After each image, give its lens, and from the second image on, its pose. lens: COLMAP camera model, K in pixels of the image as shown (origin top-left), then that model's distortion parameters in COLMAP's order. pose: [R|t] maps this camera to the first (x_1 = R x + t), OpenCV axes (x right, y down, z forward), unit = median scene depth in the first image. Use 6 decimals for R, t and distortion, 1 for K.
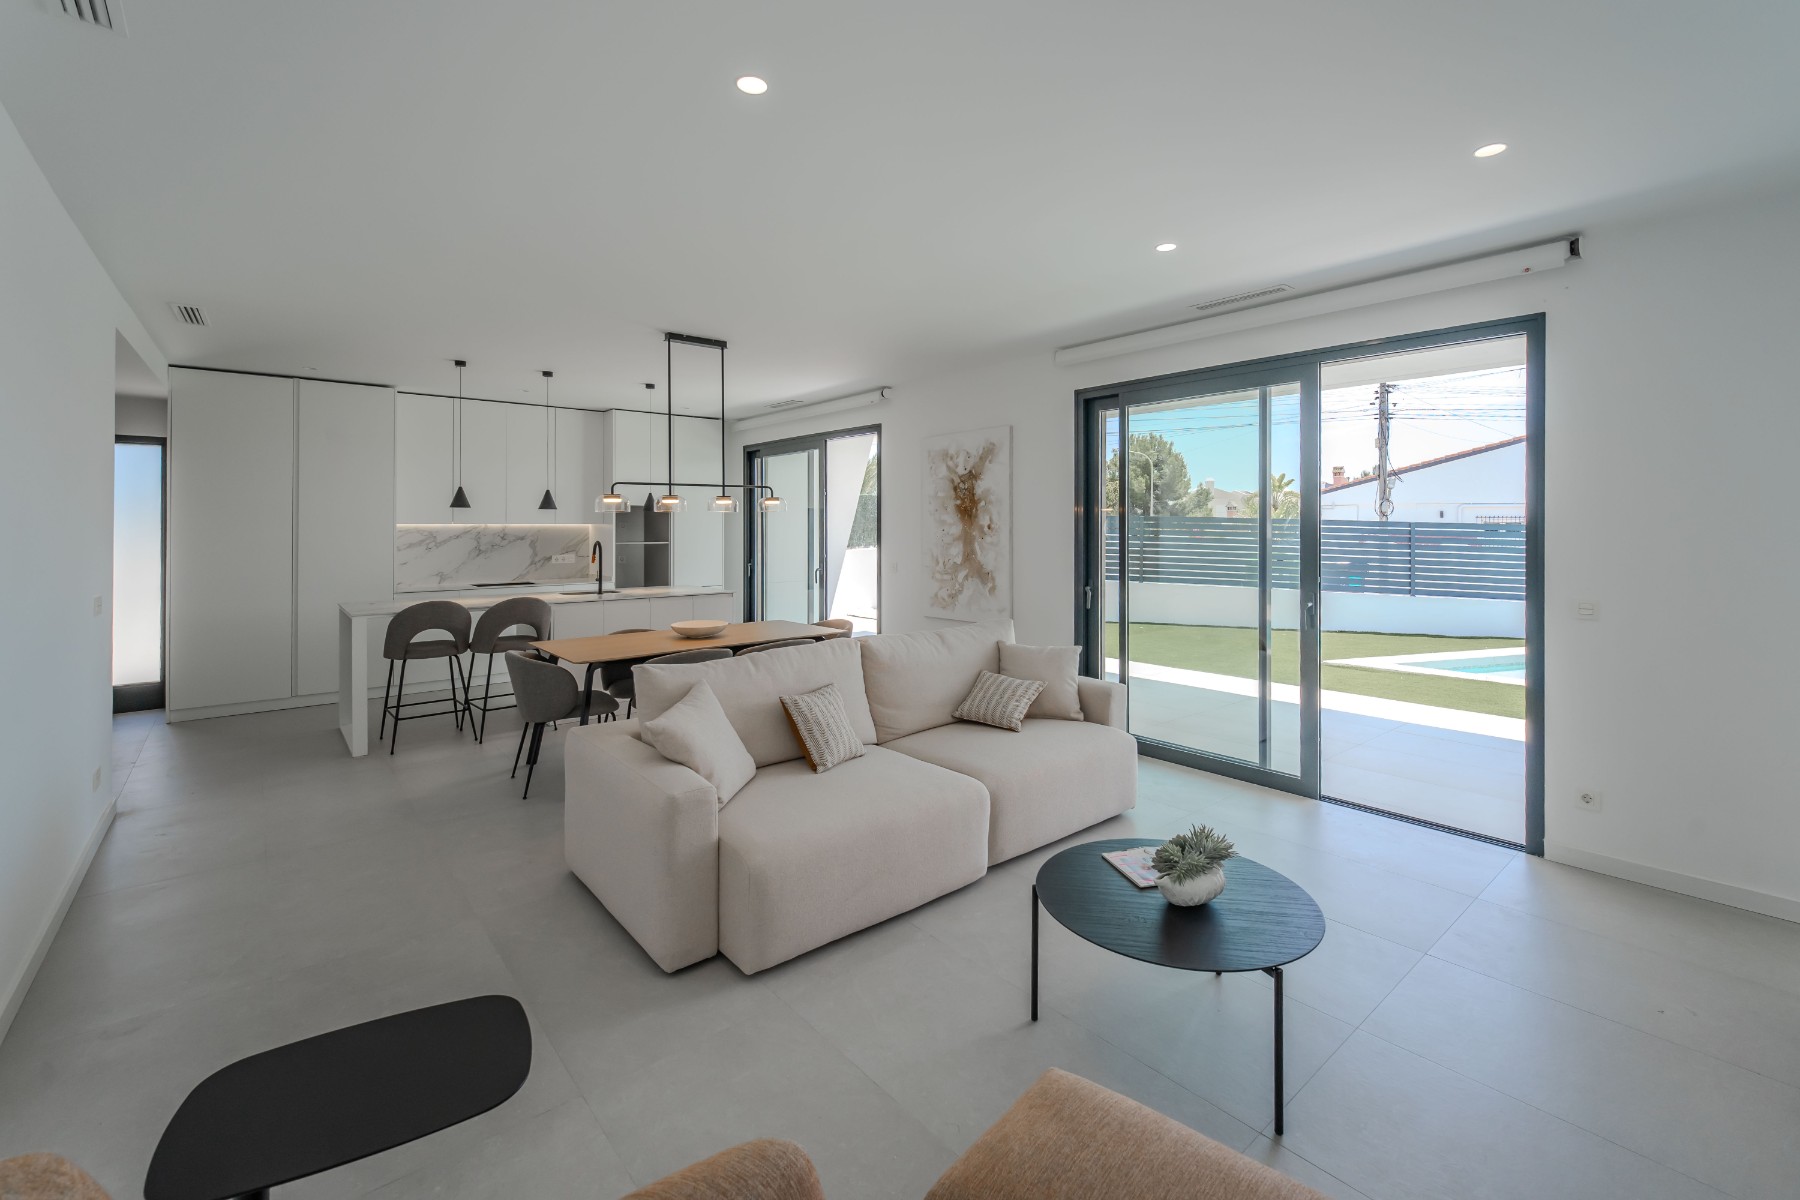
lens RADIAL K [[764.3, 0, 935.1], [0, 764.3, 557.1], [0, 0, 1]] dist [0.003532, -0.000660]
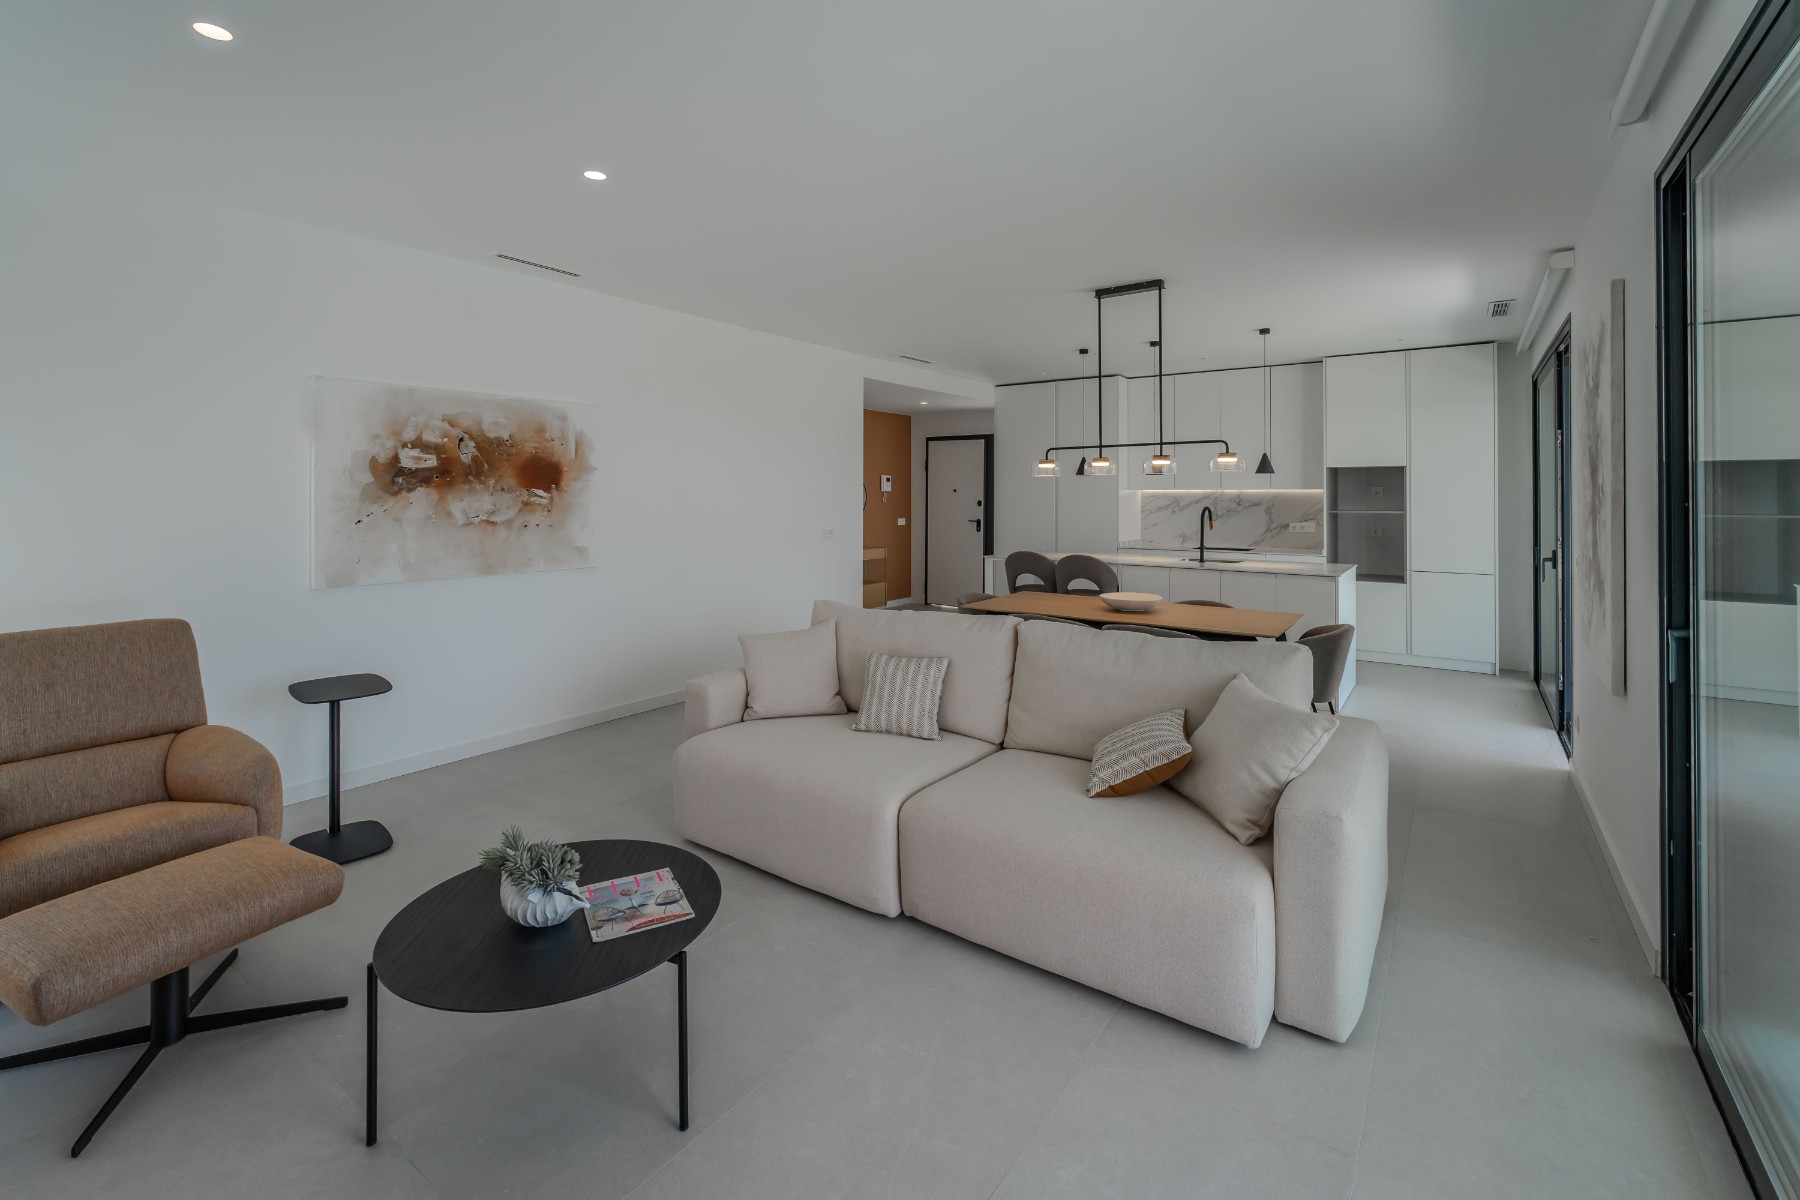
lens RADIAL K [[810.3, 0, 872.9], [0, 810.3, 496.4], [0, 0, 1]] dist [0.015747, -0.000162]
pose [[0.200635, 0.002910, -0.979662, 0.475466], [-0.038757, 0.999236, -0.004970, -0.013573], [0.978899, 0.038966, 0.200595, 0.411332]]
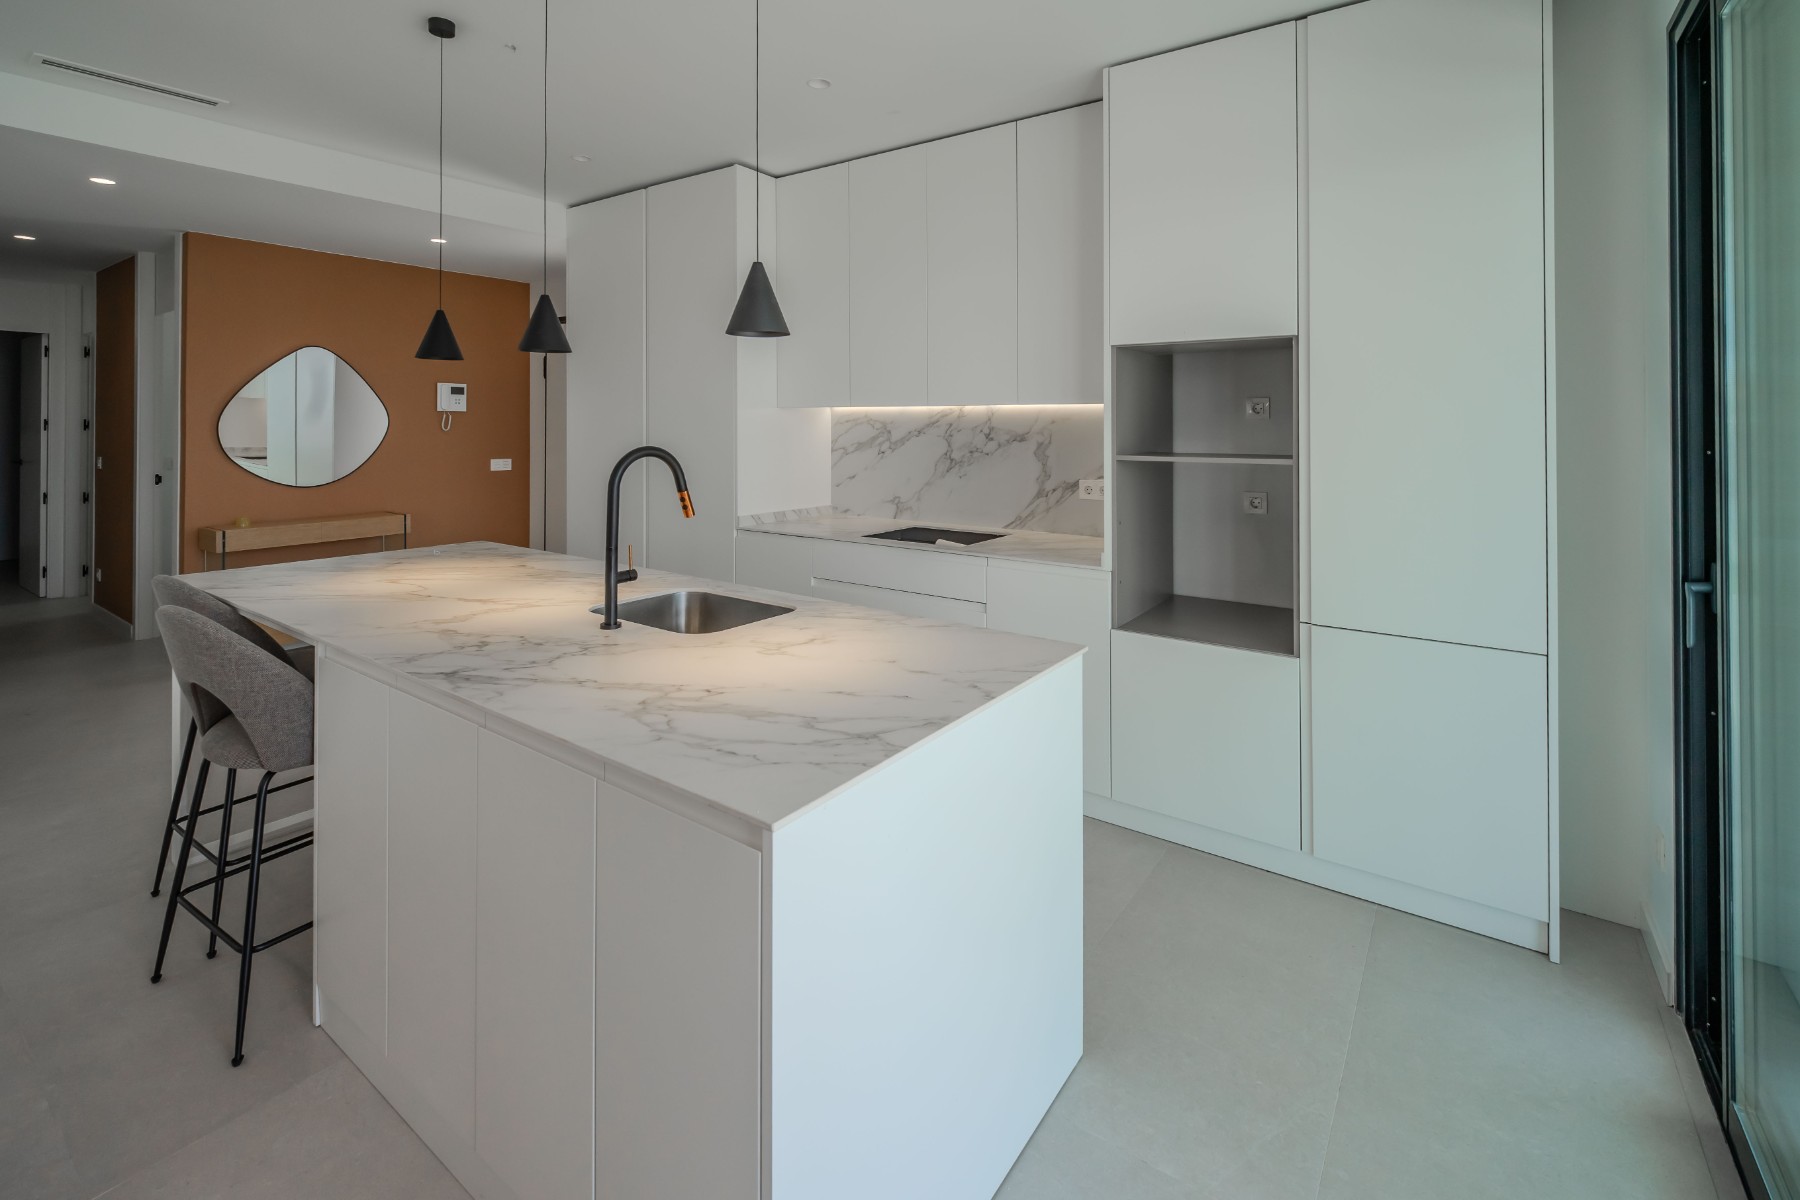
lens RADIAL K [[810.3, 0, 911.8], [0, 810.3, 420.4], [0, 0, 1]] dist [0.015747, -0.000162]
pose [[0.249467, 0.003556, -0.968377, -0.121221], [-0.037651, 0.999273, -0.006030, -0.037740], [0.967651, 0.037964, 0.249419, 1.055937]]
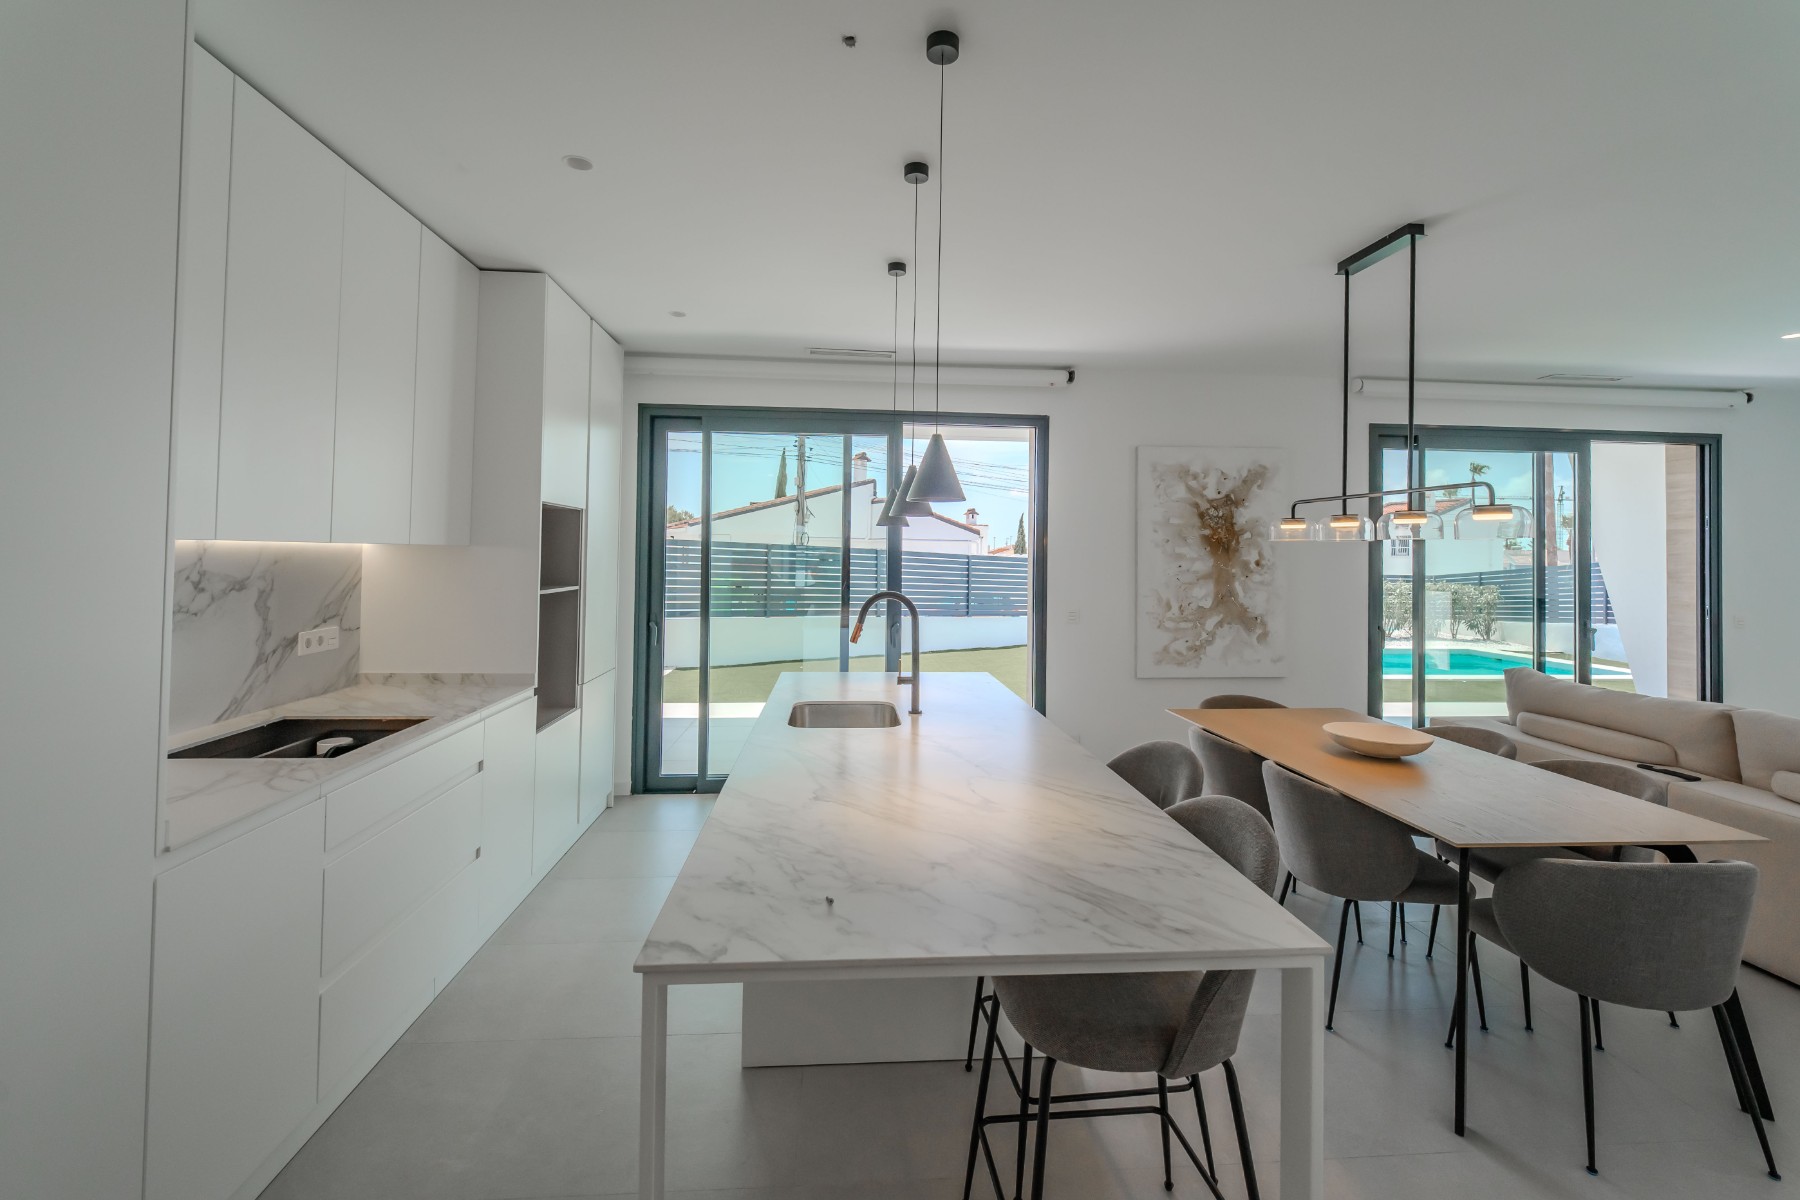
lens RADIAL K [[764.3, 0, 900.1], [0, 764.3, 539.6], [0, 0, 1]] dist [0.003532, -0.000660]
pose [[0.611118, 0.026891, 0.791083, -0.806340], [0.015858, 0.998806, -0.046202, -0.031338], [-0.791381, 0.040780, 0.609962, 0.758333]]
